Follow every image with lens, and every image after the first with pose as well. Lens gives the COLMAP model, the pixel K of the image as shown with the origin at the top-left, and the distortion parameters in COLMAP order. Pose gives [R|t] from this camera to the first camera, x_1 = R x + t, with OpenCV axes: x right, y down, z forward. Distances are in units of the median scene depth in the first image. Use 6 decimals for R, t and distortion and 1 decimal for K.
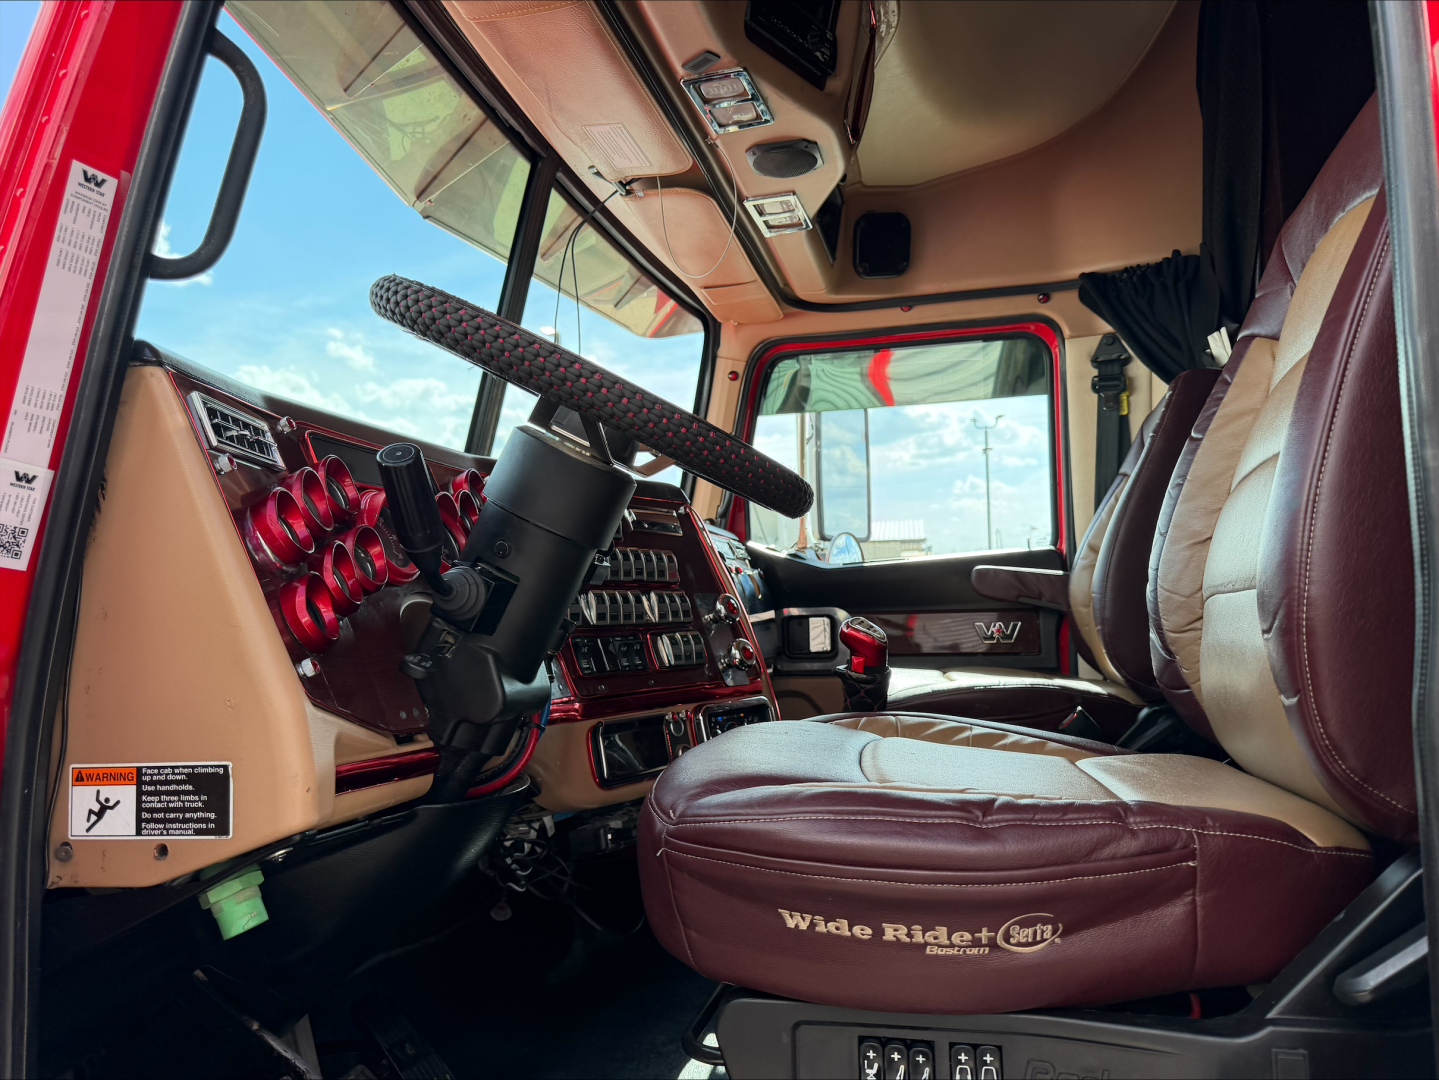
lens RADIAL K [[1019.7, 0, 711.0], [0, 1019.7, 546.5], [0, 0, 1]] dist [0.024963, -0.032747]
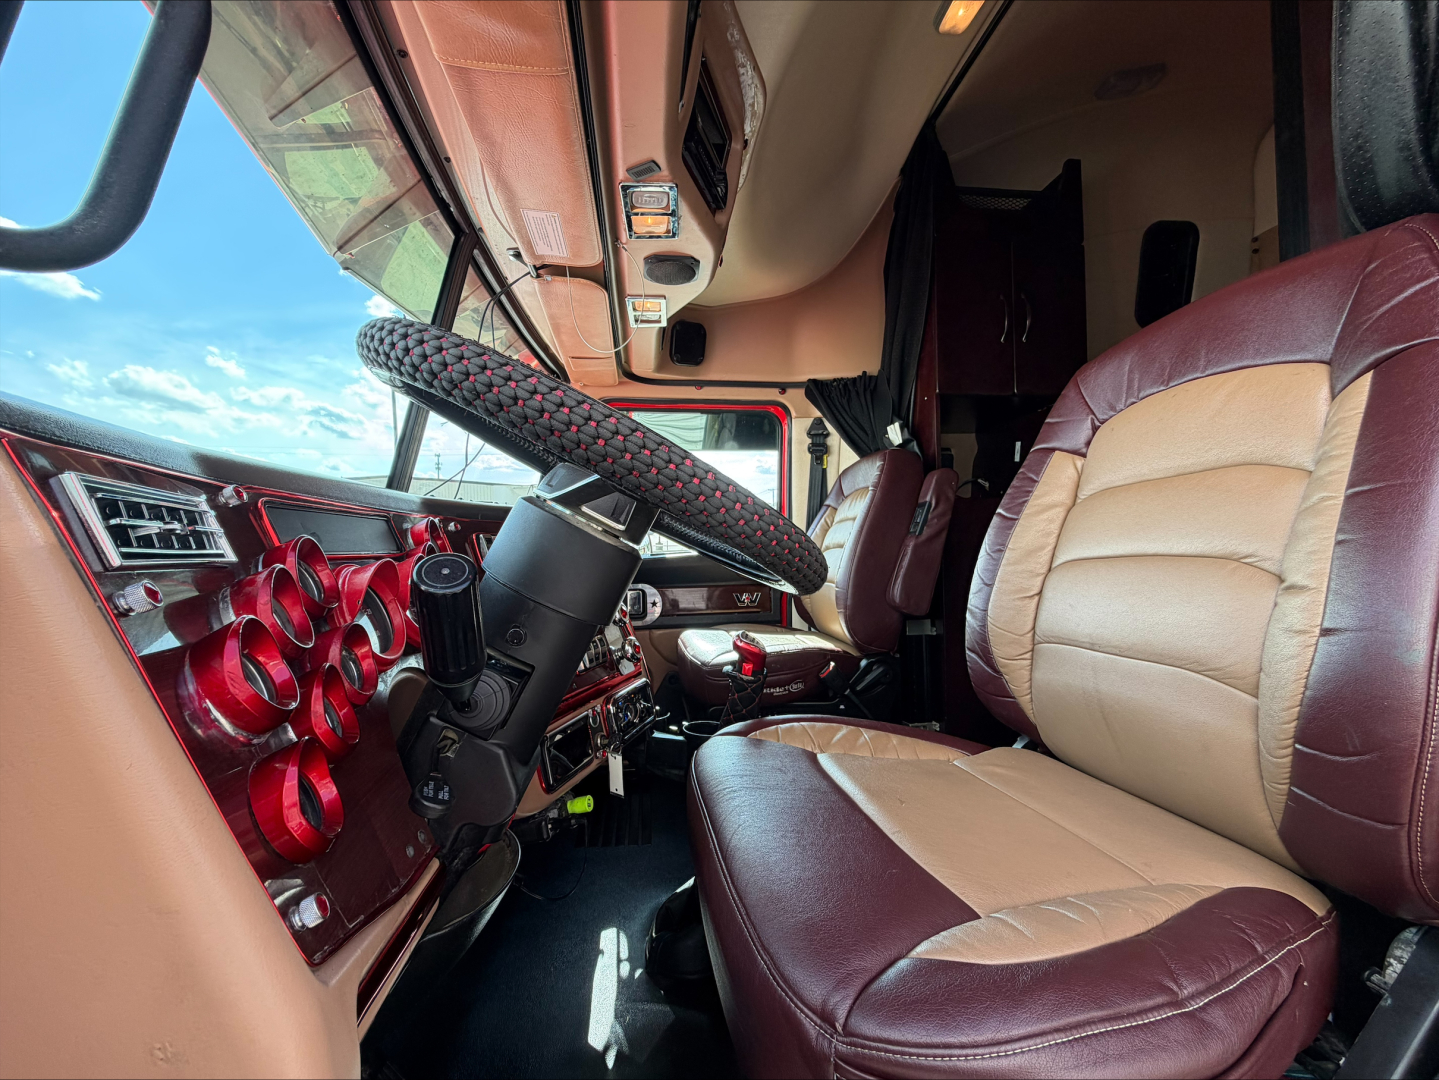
lens RADIAL K [[577.7, 0, 710.0], [0, 577.7, 541.6], [0, 0, 1]] dist [0.001959, -0.000173]
pose [[0.937014, 0.013412, 0.349034, -0.225839], [-0.030537, 0.998582, 0.043609, -0.111068], [-0.347954, -0.051520, 0.936095, 0.458889]]
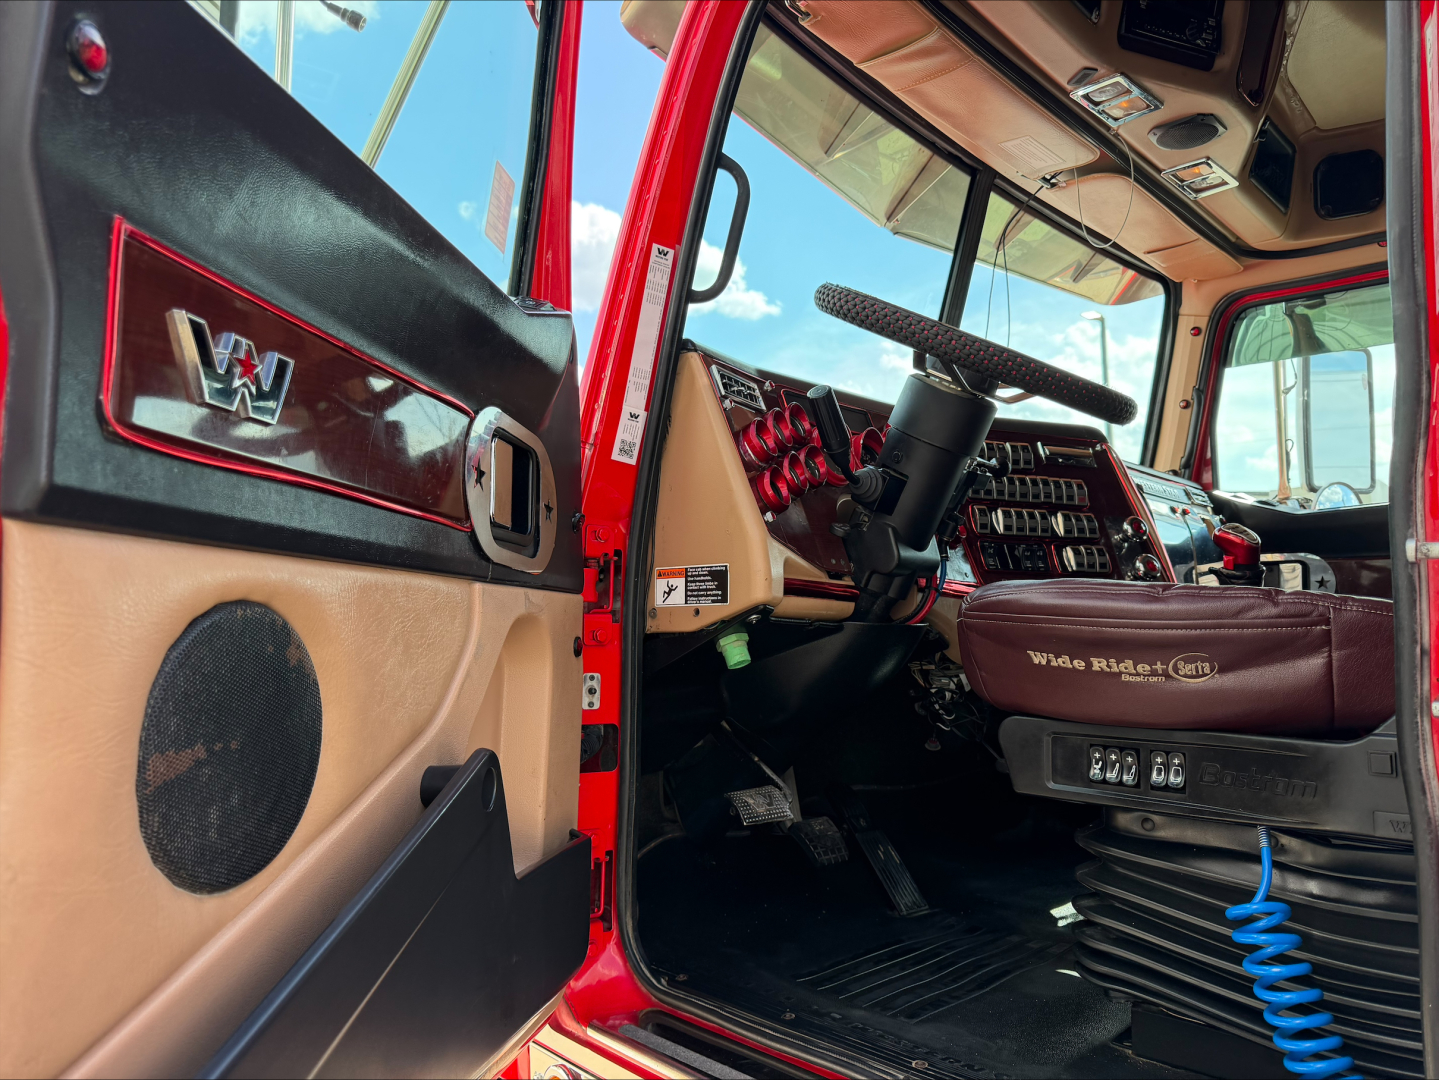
lens RADIAL K [[993.3, 0, 722.0], [0, 993.3, 568.9], [0, 0, 1]] dist [0.089760, -0.132917]
pose [[0.871474, 0.005992, -0.490405, 0.287011], [0.006779, 0.999683, 0.024262, 0.128723], [0.490395, -0.024468, 0.871157, -0.405291]]
